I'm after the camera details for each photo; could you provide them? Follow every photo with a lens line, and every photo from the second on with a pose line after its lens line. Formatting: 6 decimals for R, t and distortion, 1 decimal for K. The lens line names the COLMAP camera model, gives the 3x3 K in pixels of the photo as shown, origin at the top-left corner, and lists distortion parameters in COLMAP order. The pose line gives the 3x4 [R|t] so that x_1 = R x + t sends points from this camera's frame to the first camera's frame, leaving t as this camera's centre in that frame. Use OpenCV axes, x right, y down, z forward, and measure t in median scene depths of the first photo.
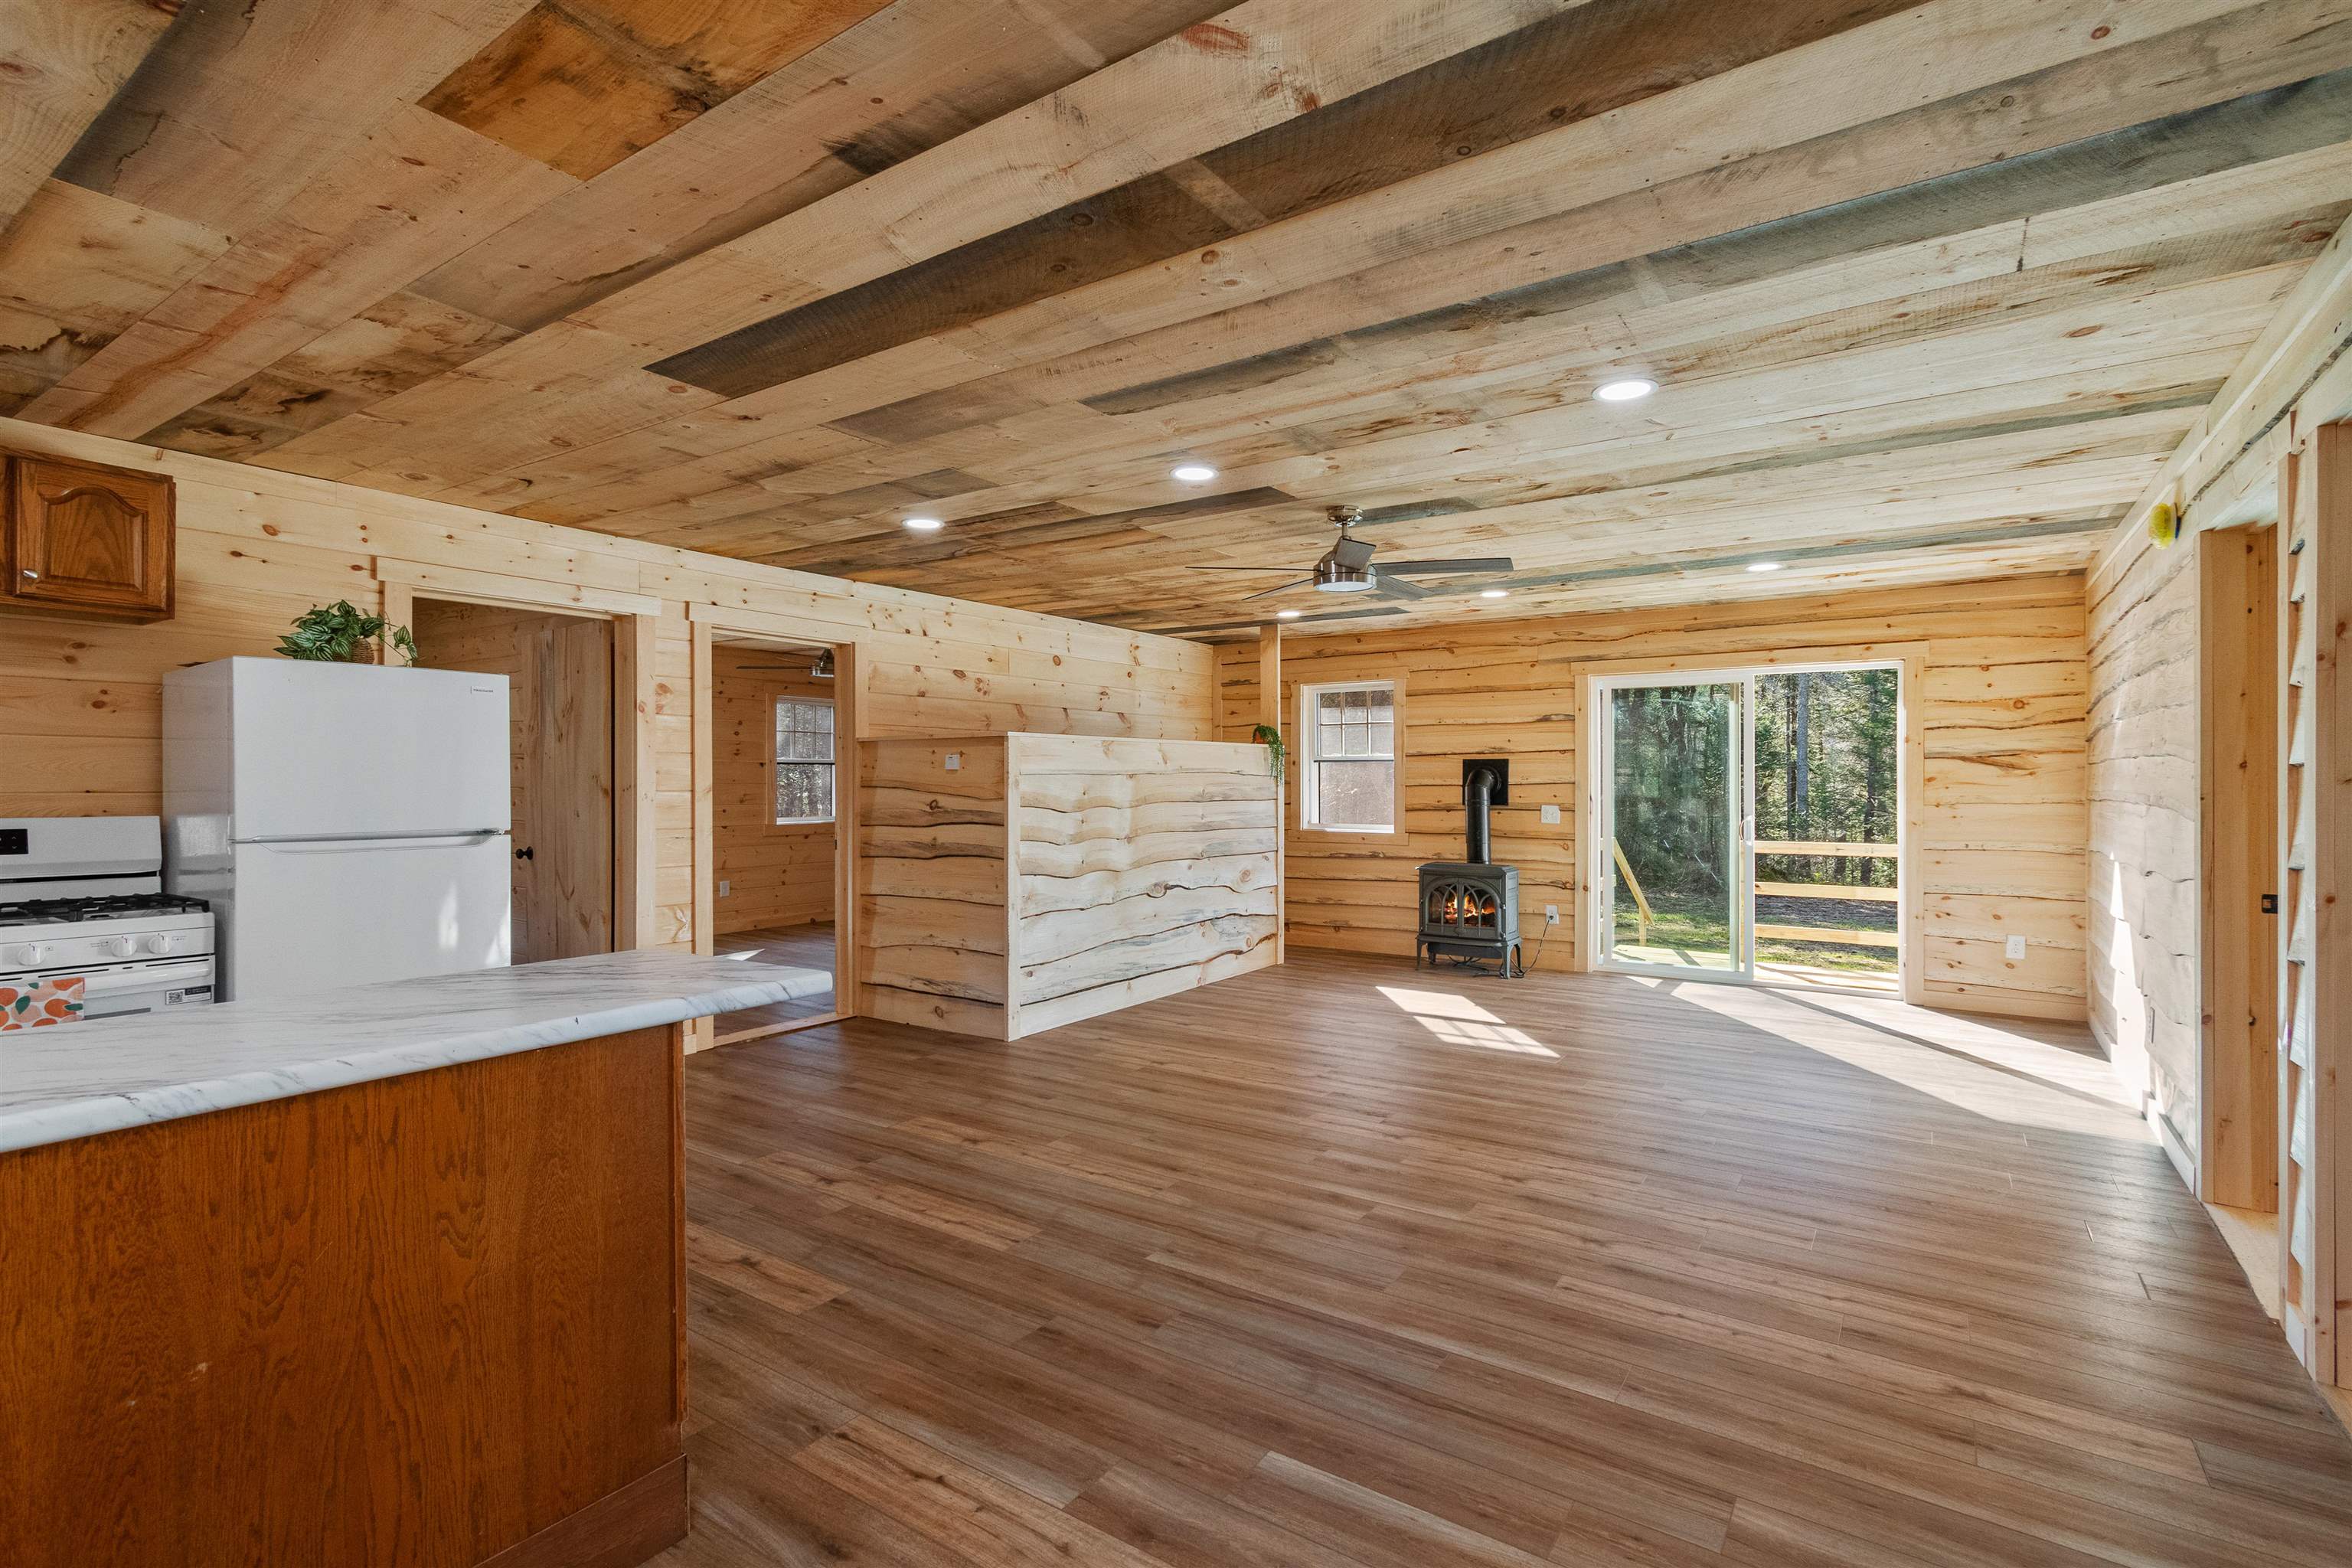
lens RADIAL K [[1072.9, 0, 1199.7], [0, 1072.9, 779.2], [0, 0, 1]] dist [-0.002125, -0.000631]
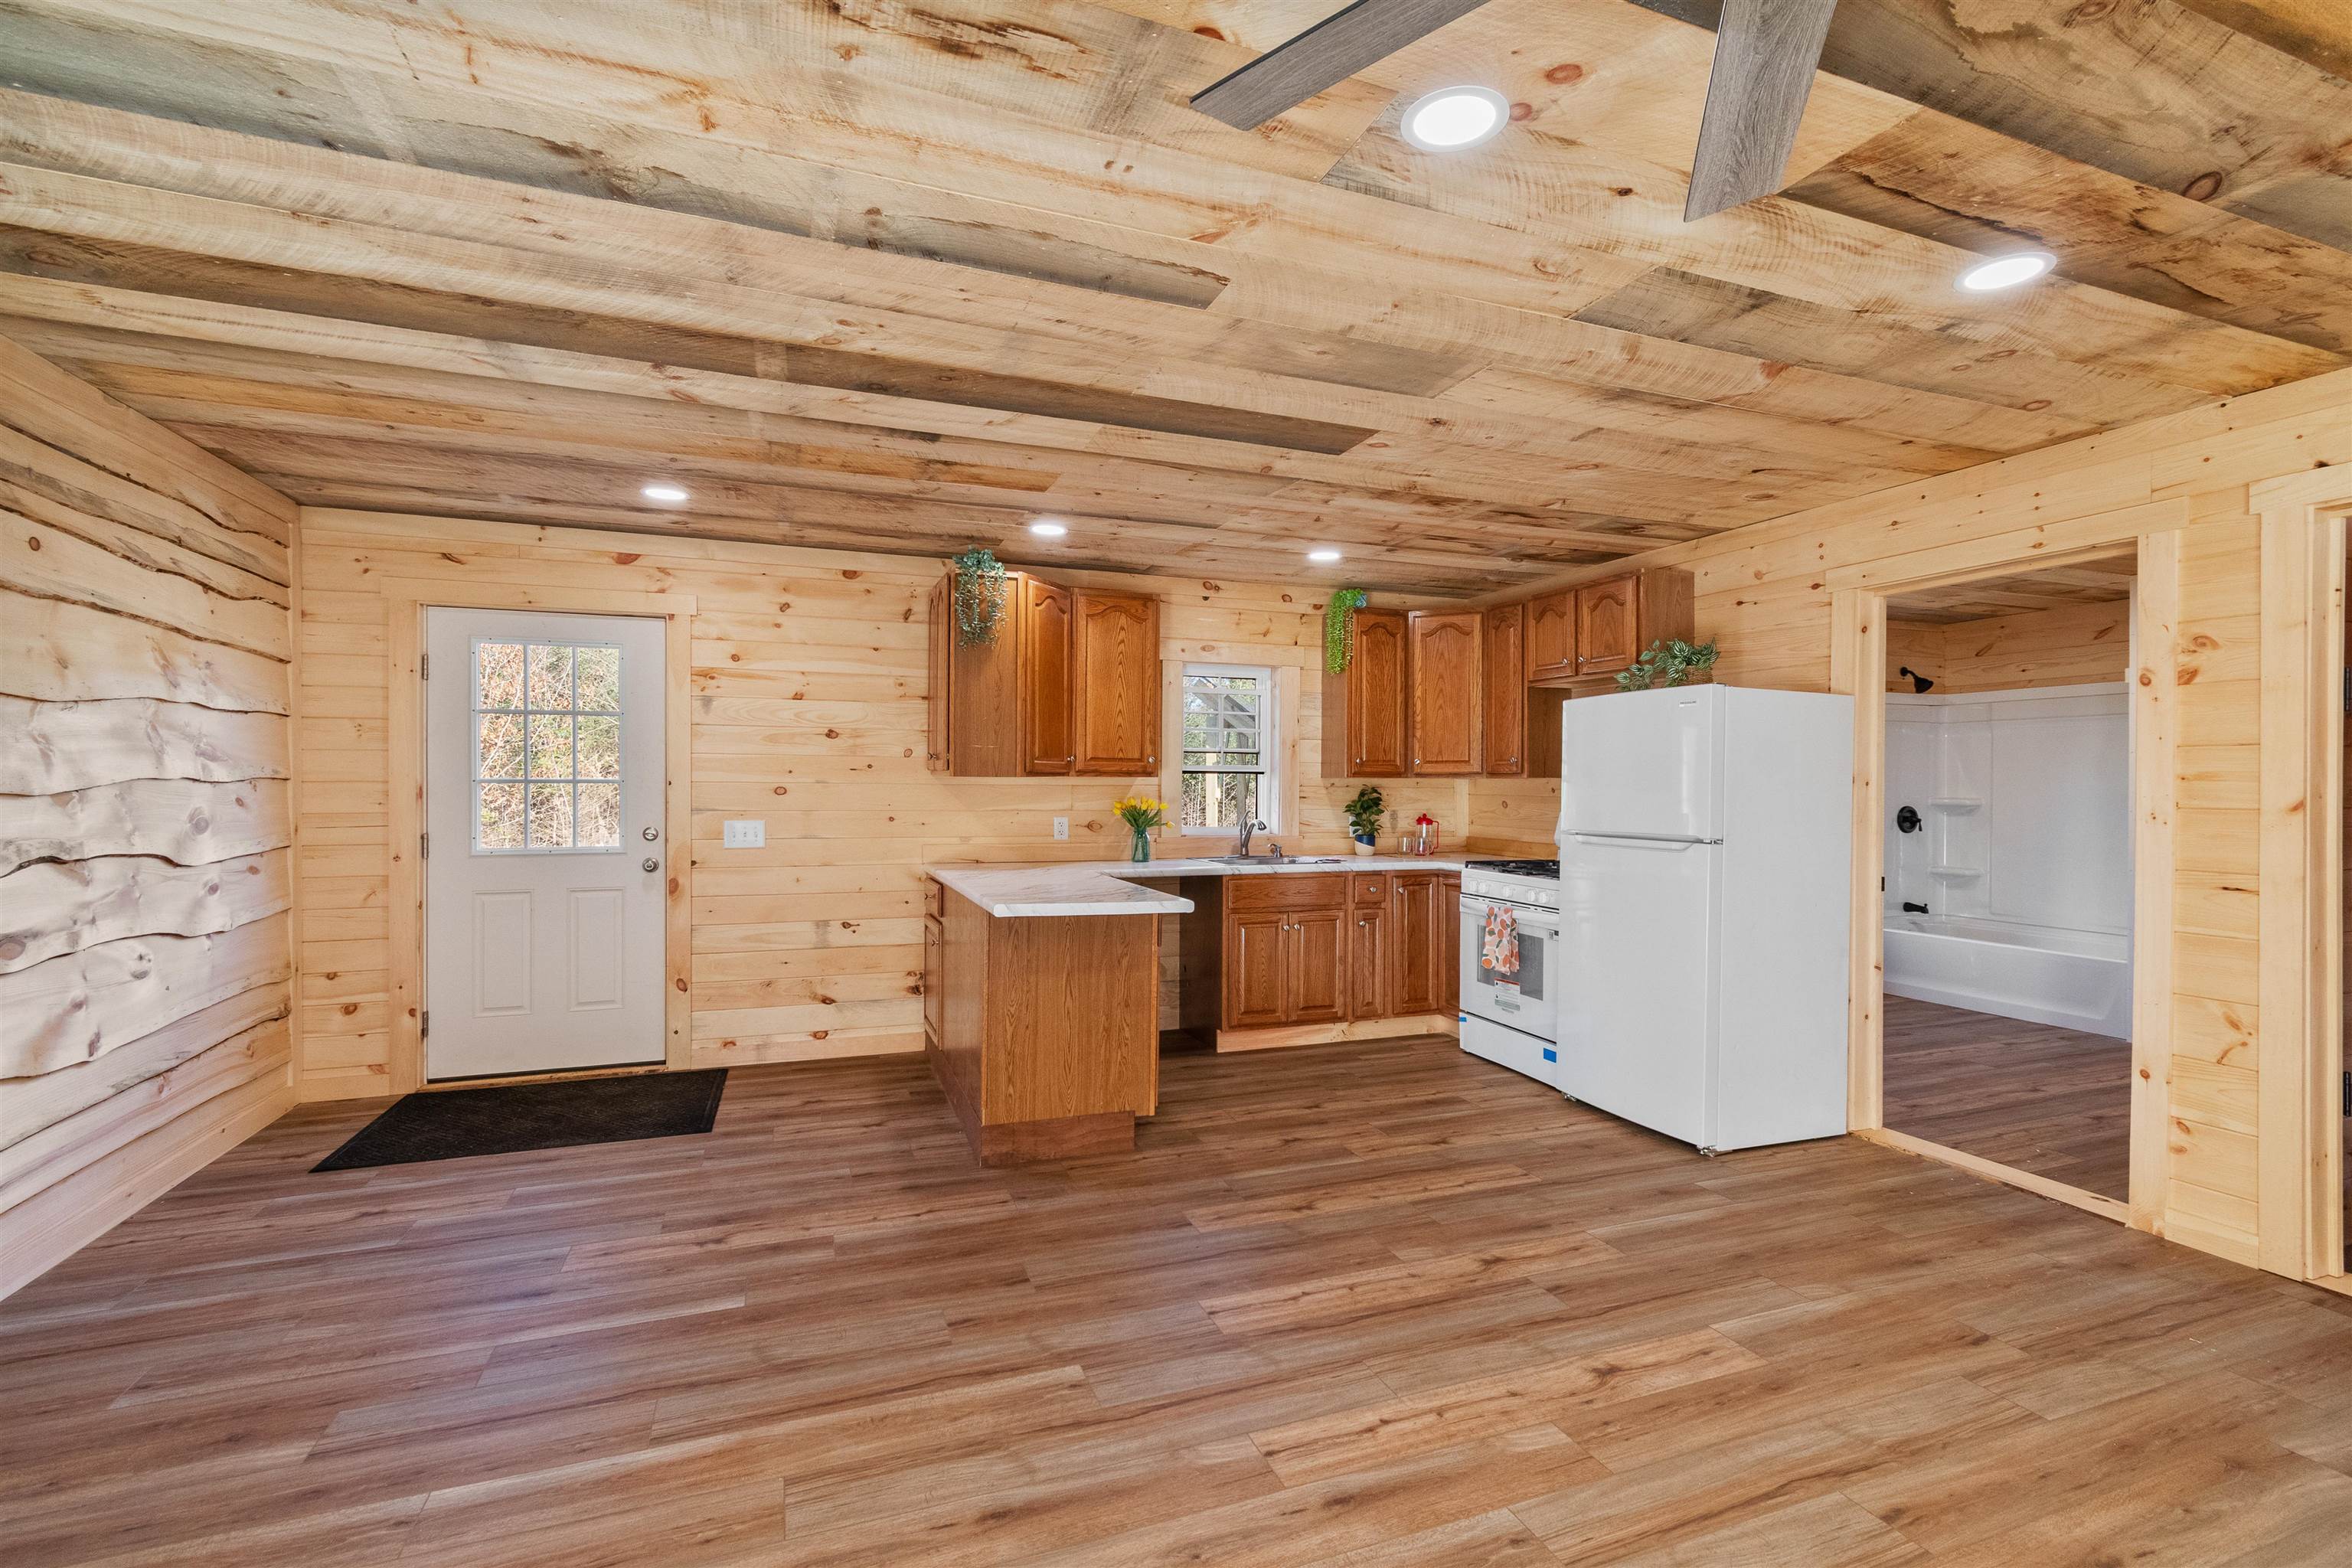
lens RADIAL K [[1072.9, 0, 1200.0], [0, 1072.9, 787.2], [0, 0, 1]] dist [-0.002125, -0.000631]
pose [[-0.574777, -0.004469, -0.818298, 0.430665], [-0.004385, 0.999988, -0.002381, 0.003535], [0.818298, 0.002220, -0.574790, 1.166849]]
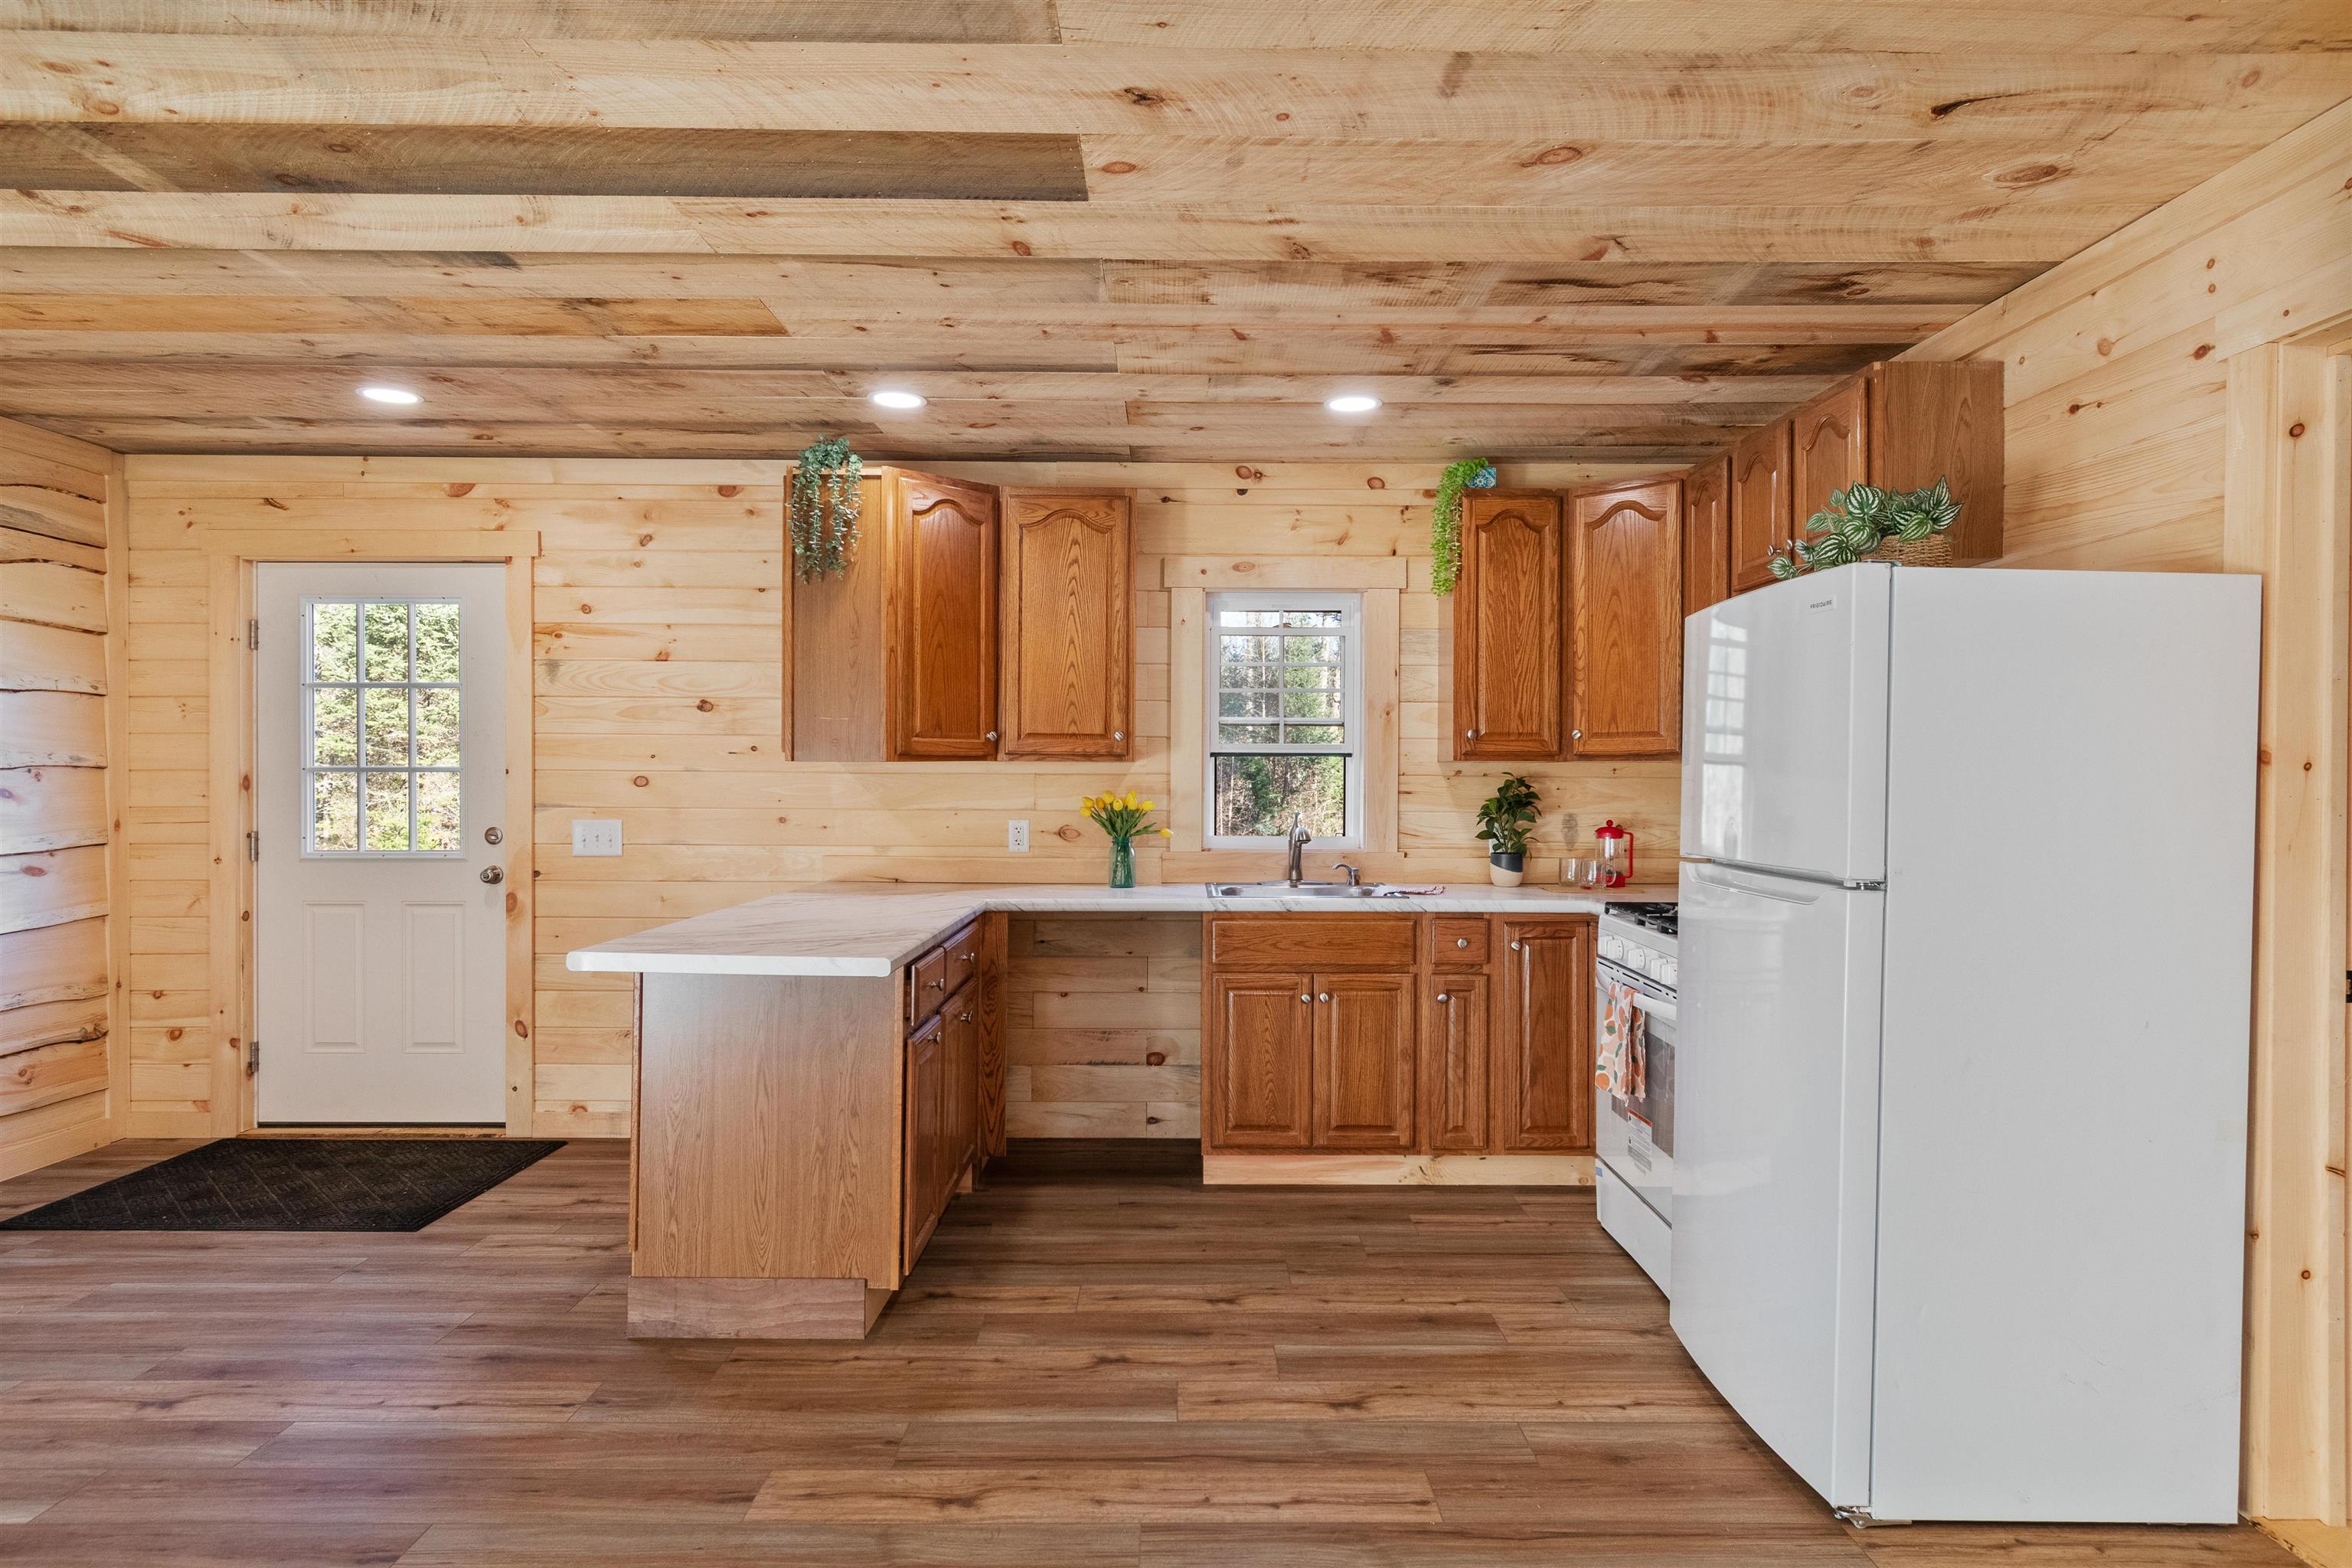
lens RADIAL K [[1348.1, 0, 1194.0], [0, 1348.1, 778.9], [0, 0, 1]] dist [0.003466, -0.006185]
pose [[-0.826528, -0.005358, -0.562870, -0.053766], [-0.005293, 0.999984, -0.001745, 0.004075], [0.562871, 0.001537, -0.826544, 1.317630]]
